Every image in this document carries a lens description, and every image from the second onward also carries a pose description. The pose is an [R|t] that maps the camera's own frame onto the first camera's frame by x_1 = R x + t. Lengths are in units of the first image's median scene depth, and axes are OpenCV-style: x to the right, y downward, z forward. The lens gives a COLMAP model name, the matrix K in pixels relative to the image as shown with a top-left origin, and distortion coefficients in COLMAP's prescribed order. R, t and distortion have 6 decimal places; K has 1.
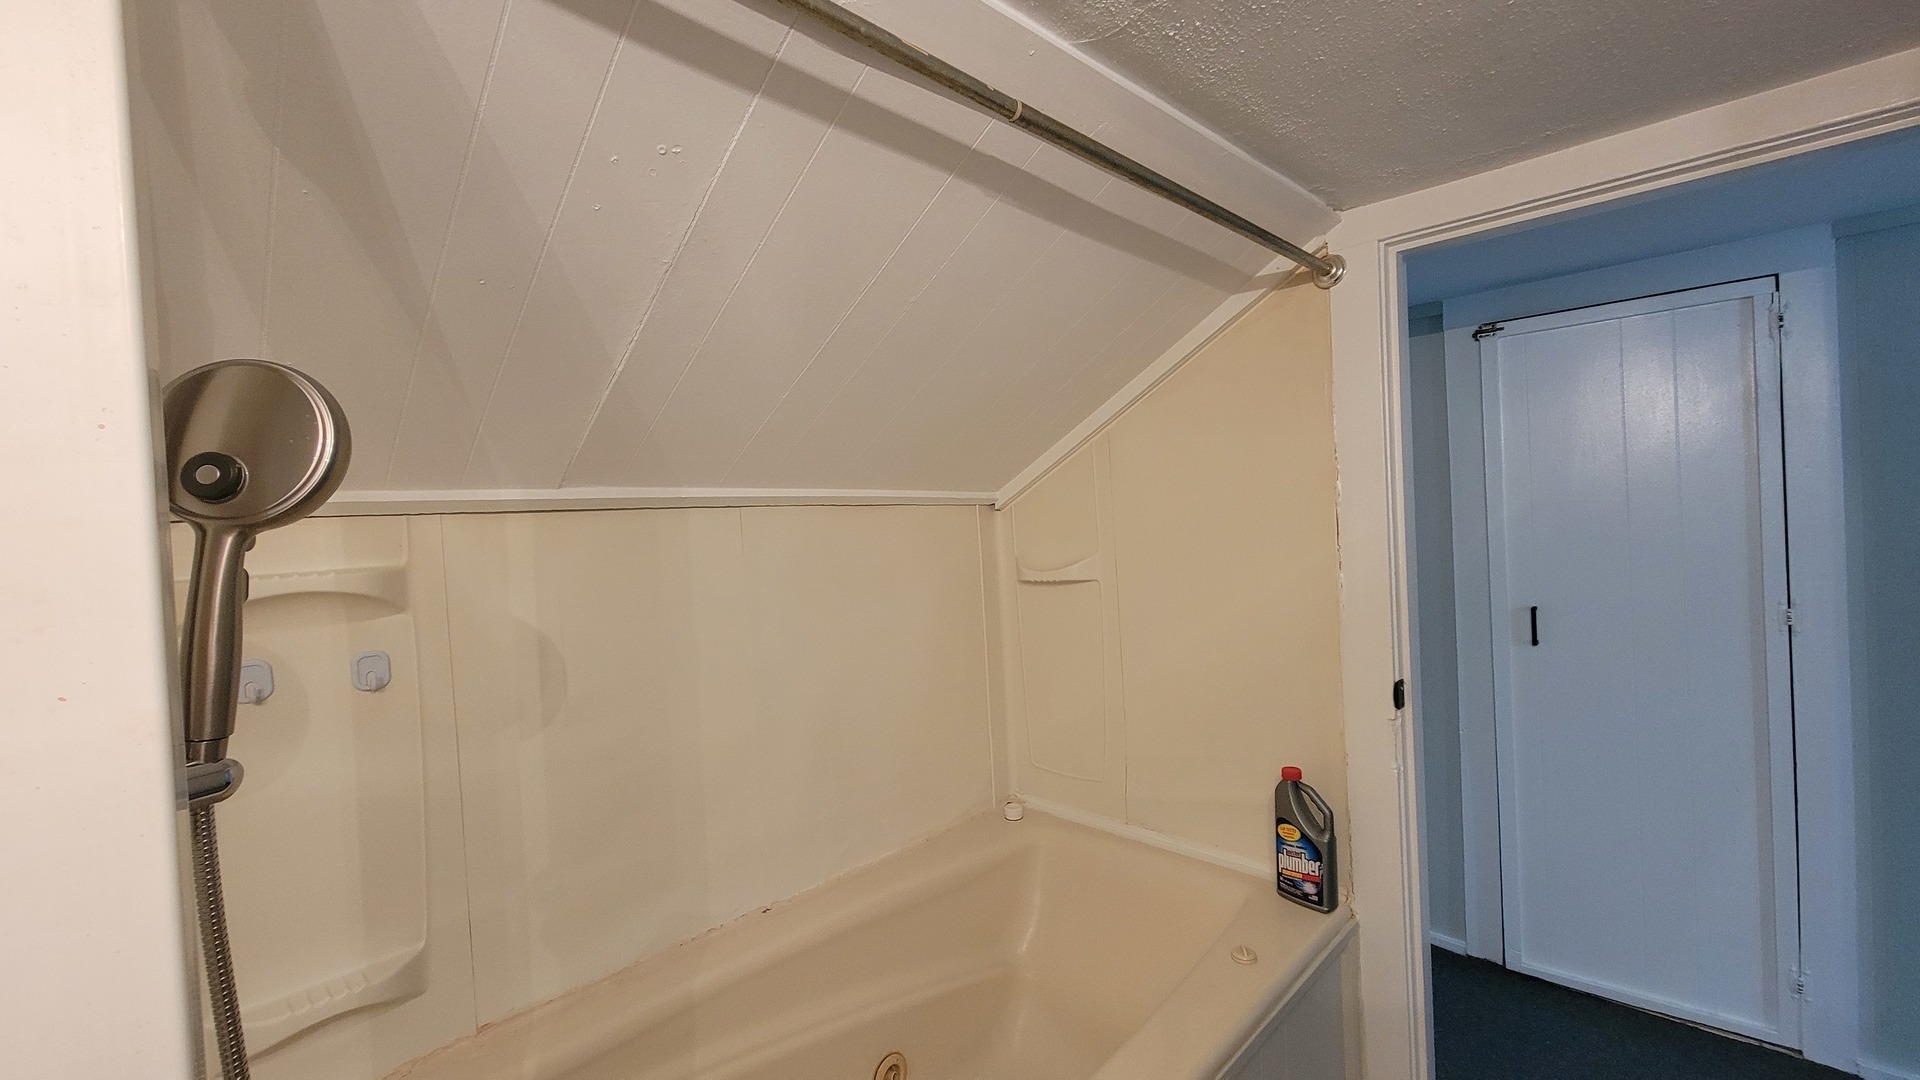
lens RADIAL K [[785.3, 0, 955.1], [0, 785.3, 528.6], [0, 0, 1]] dist [0.003868, 0.000060]
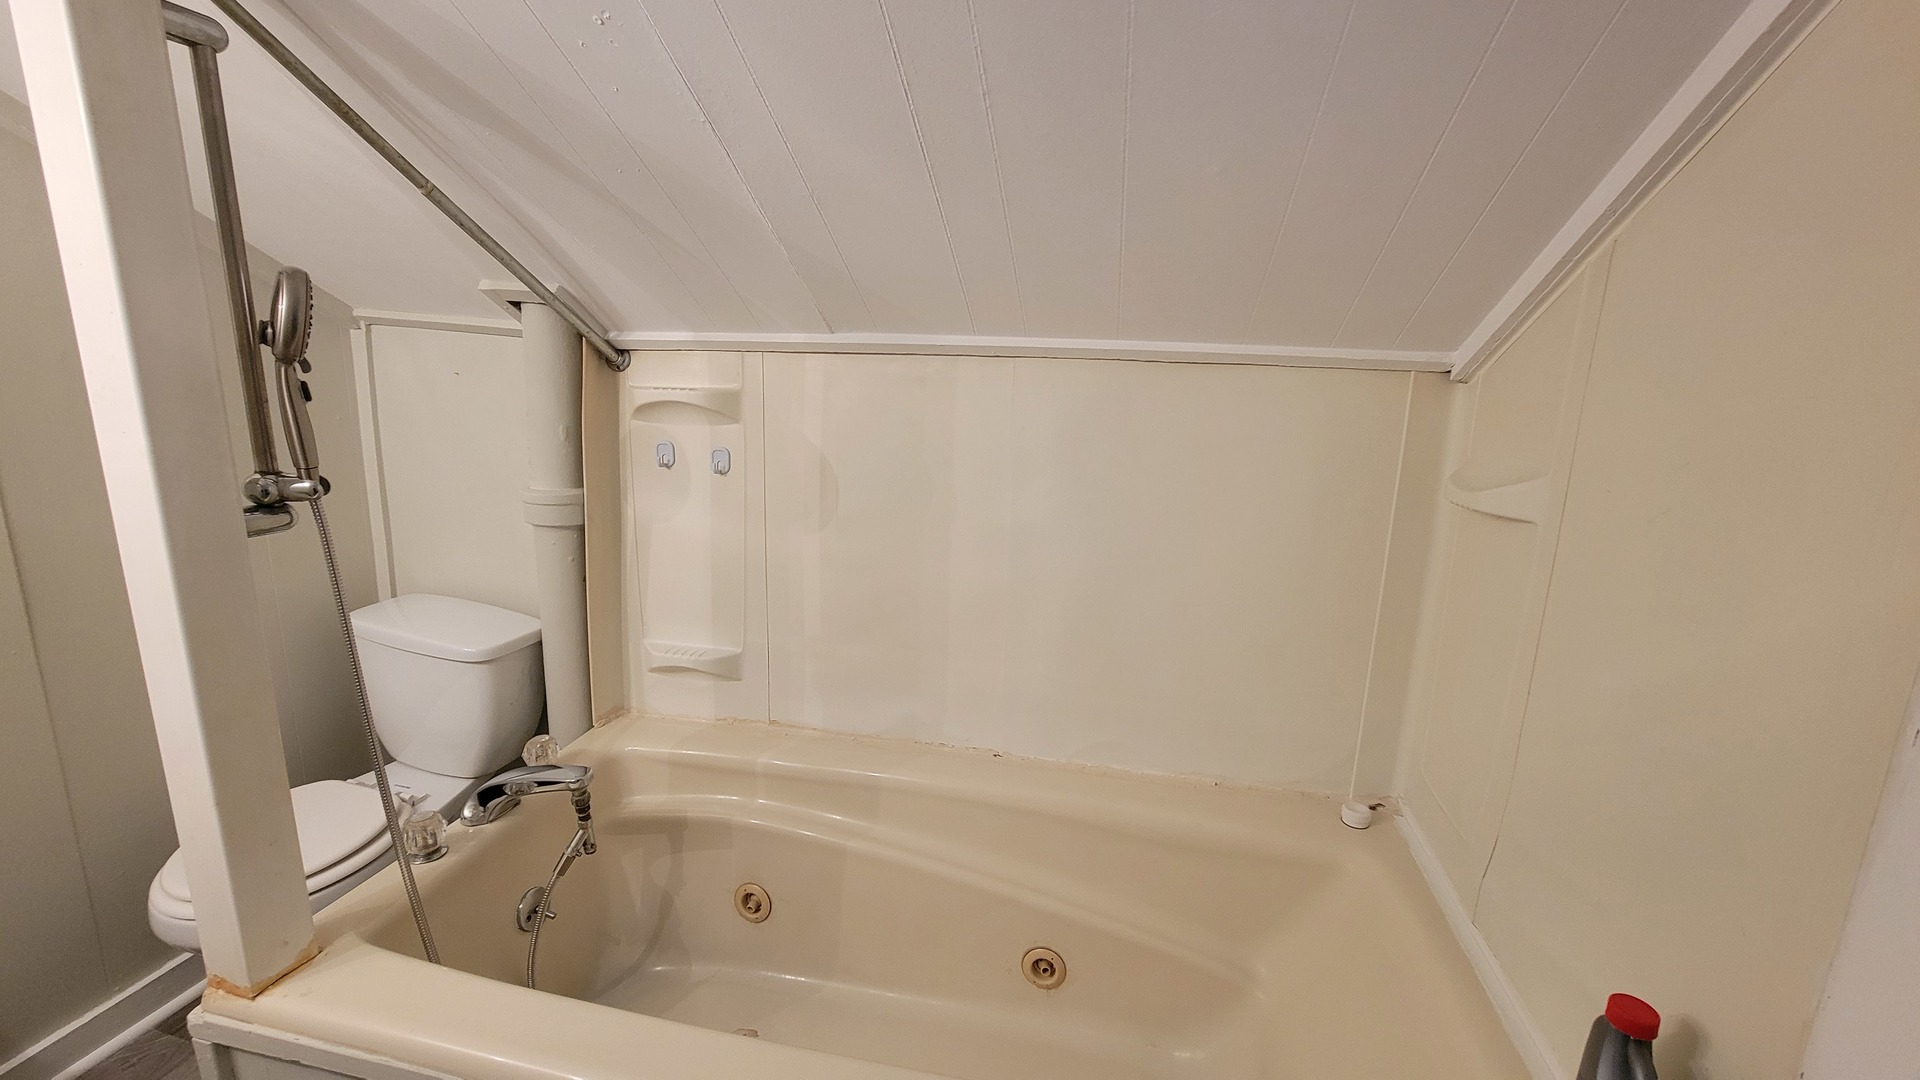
lens RADIAL K [[755.6, 0, 962.7], [0, 755.6, 531.7], [0, 0, 1]] dist [0.001308, 0.000024]
pose [[0.536949, 0.224498, -0.813195, 0.583559], [-0.062041, 0.971840, 0.227329, -0.032297], [0.841330, -0.071613, 0.535757, 0.542379]]
